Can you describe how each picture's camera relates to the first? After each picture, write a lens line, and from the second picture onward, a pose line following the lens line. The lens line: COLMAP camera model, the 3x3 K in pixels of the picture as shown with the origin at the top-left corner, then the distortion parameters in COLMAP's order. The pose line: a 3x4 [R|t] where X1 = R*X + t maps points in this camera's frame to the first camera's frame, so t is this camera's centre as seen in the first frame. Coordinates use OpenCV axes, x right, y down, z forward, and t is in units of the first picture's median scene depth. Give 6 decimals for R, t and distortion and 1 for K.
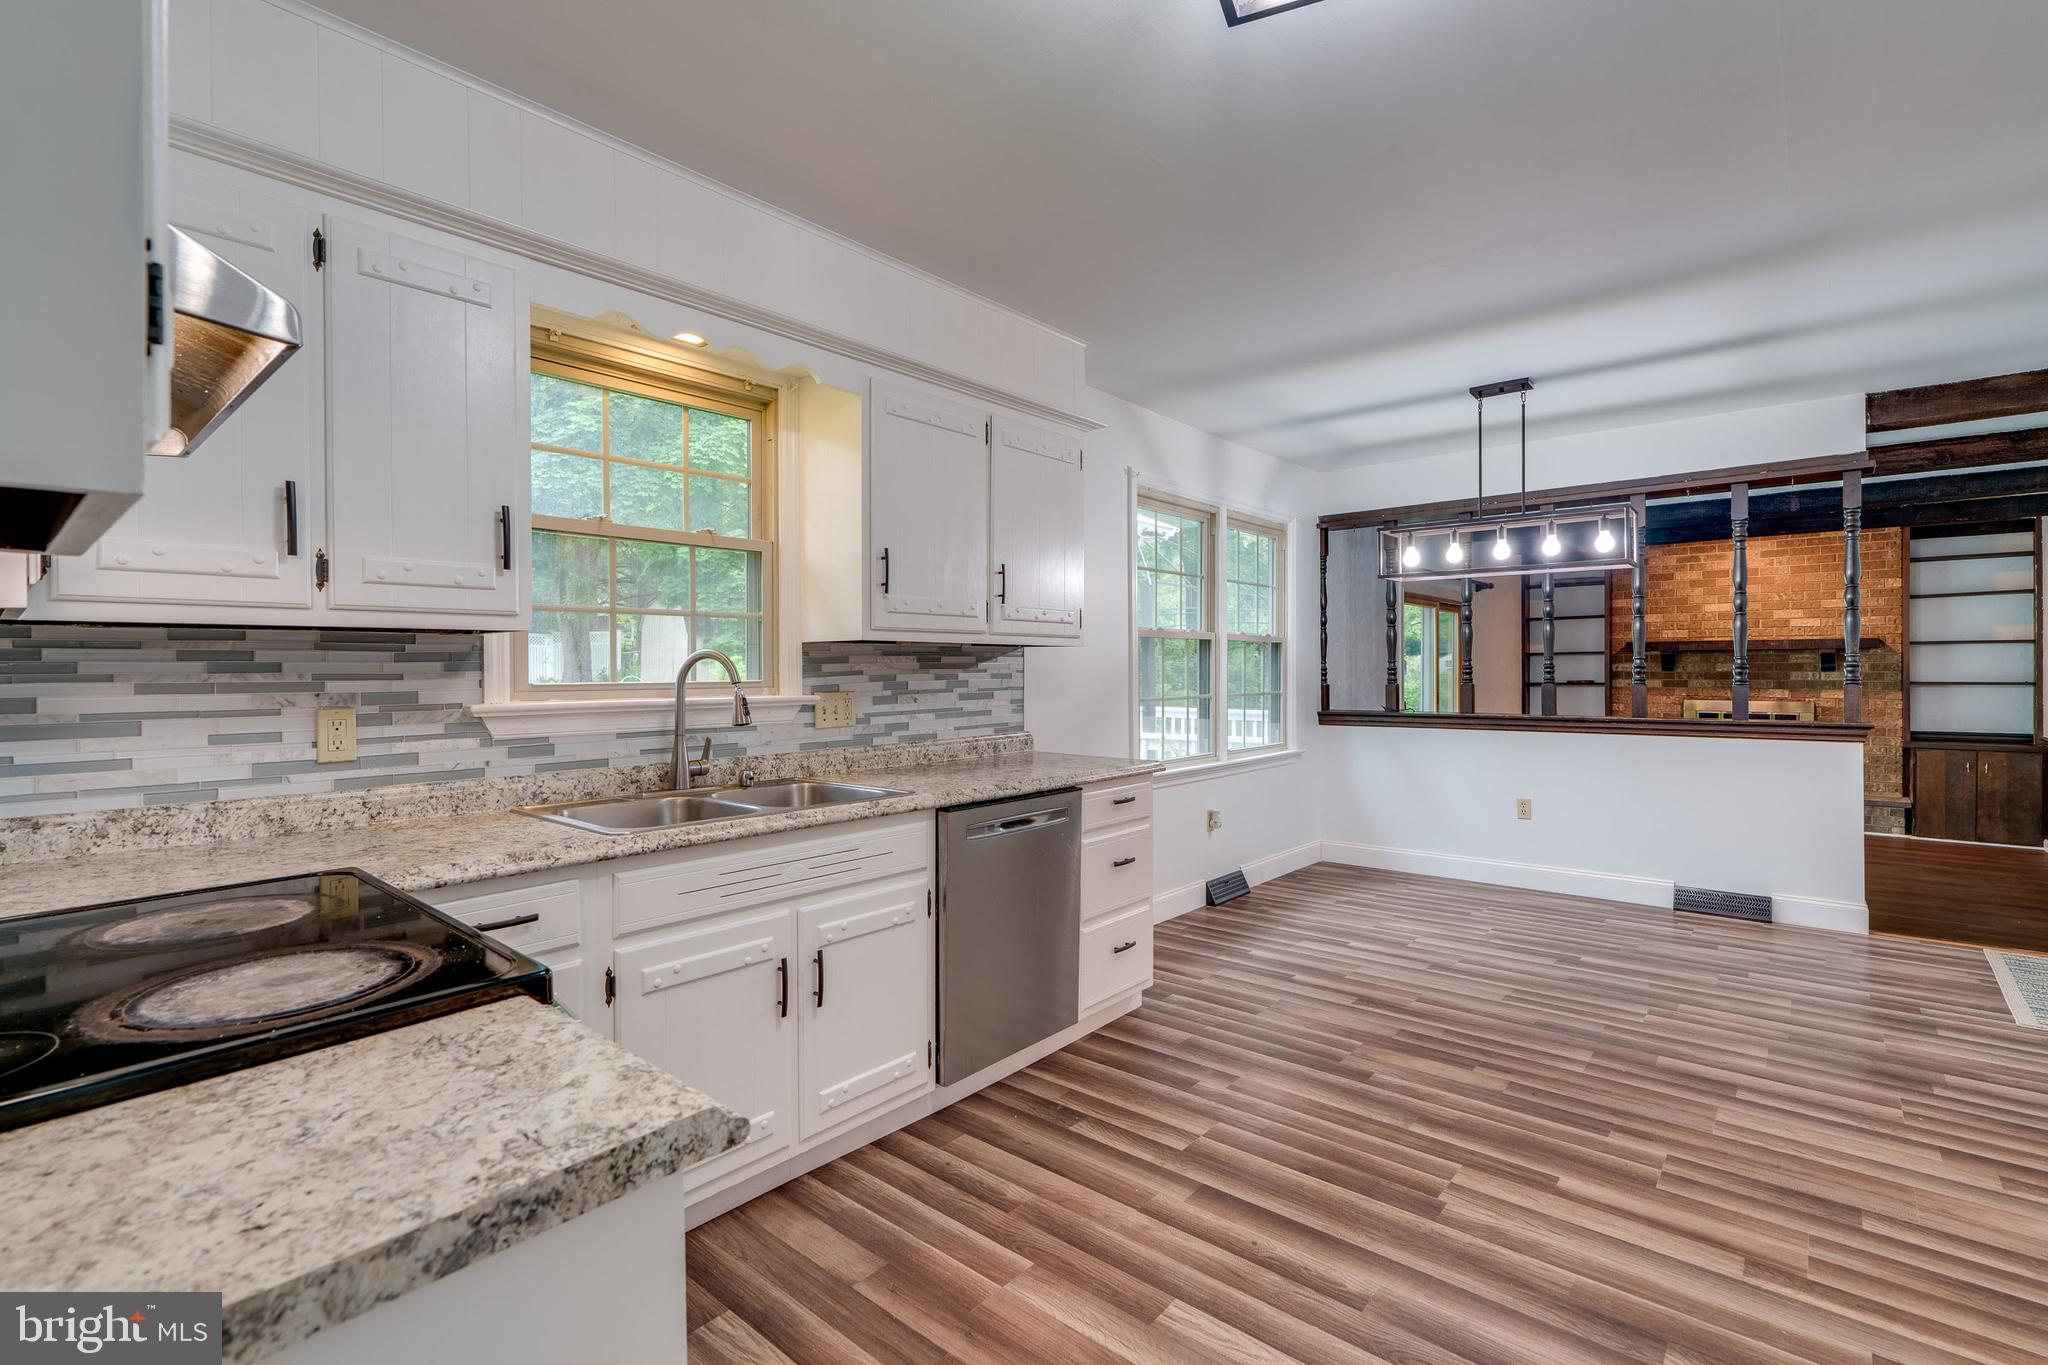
lens RADIAL K [[946.0, 0, 1013.8], [0, 946.0, 670.2], [0, 0, 1]] dist [-0.002656, 0.000189]
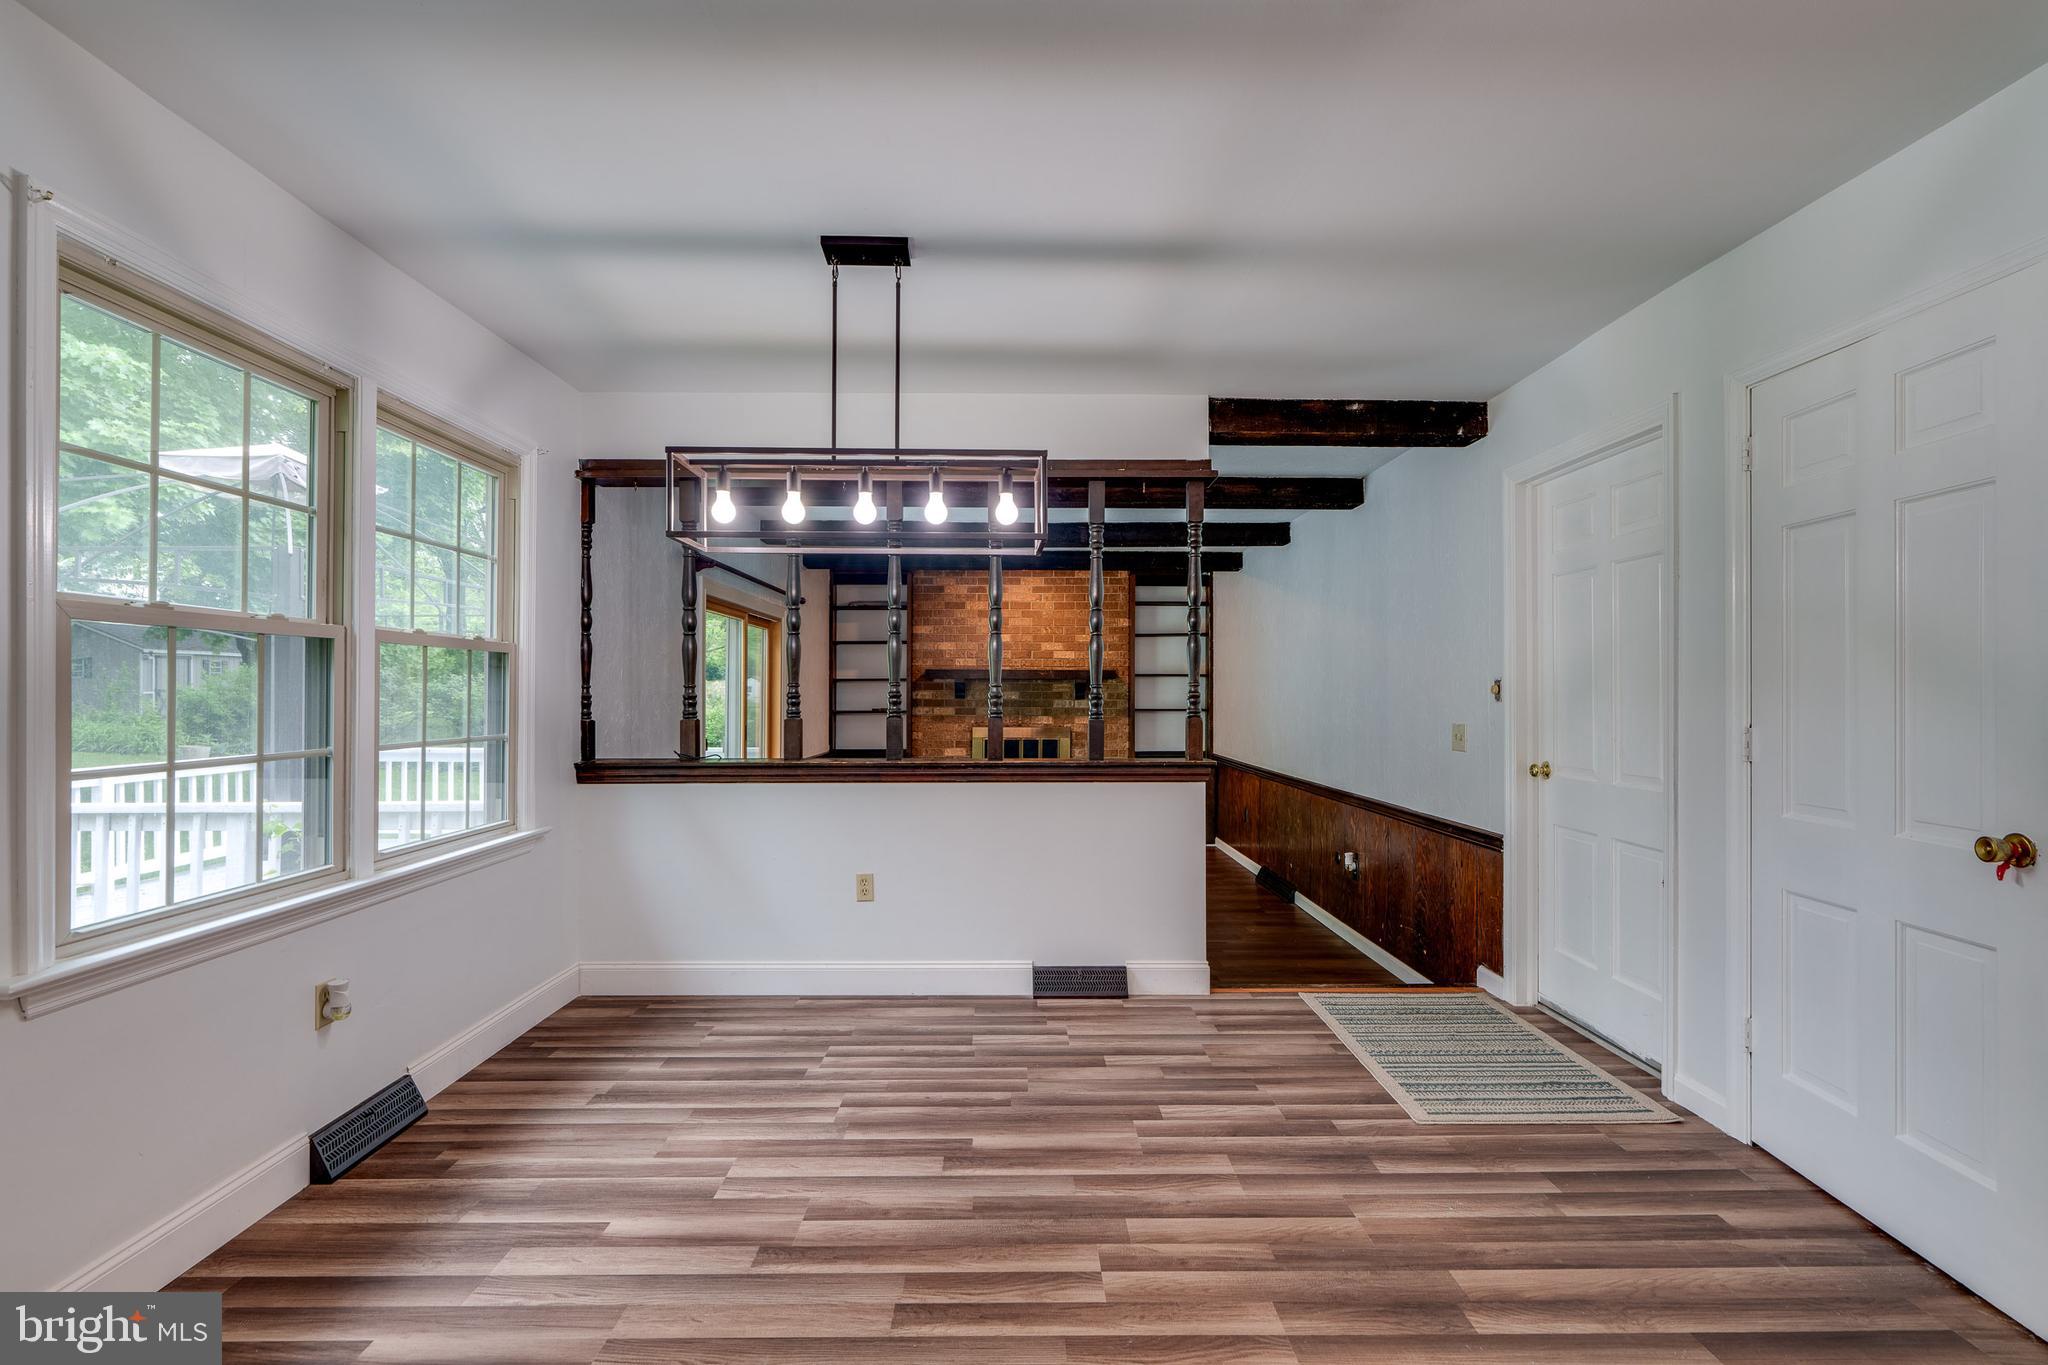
lens RADIAL K [[929.1, 0, 1028.7], [0, 929.1, 691.2], [0, 0, 1]] dist [-0.002541, 0.000769]
pose [[0.744576, 0.007414, 0.667497, 0.218704], [-0.005293, 0.999972, -0.005203, -0.006097], [-0.667517, 0.000341, 0.744595, 0.549230]]
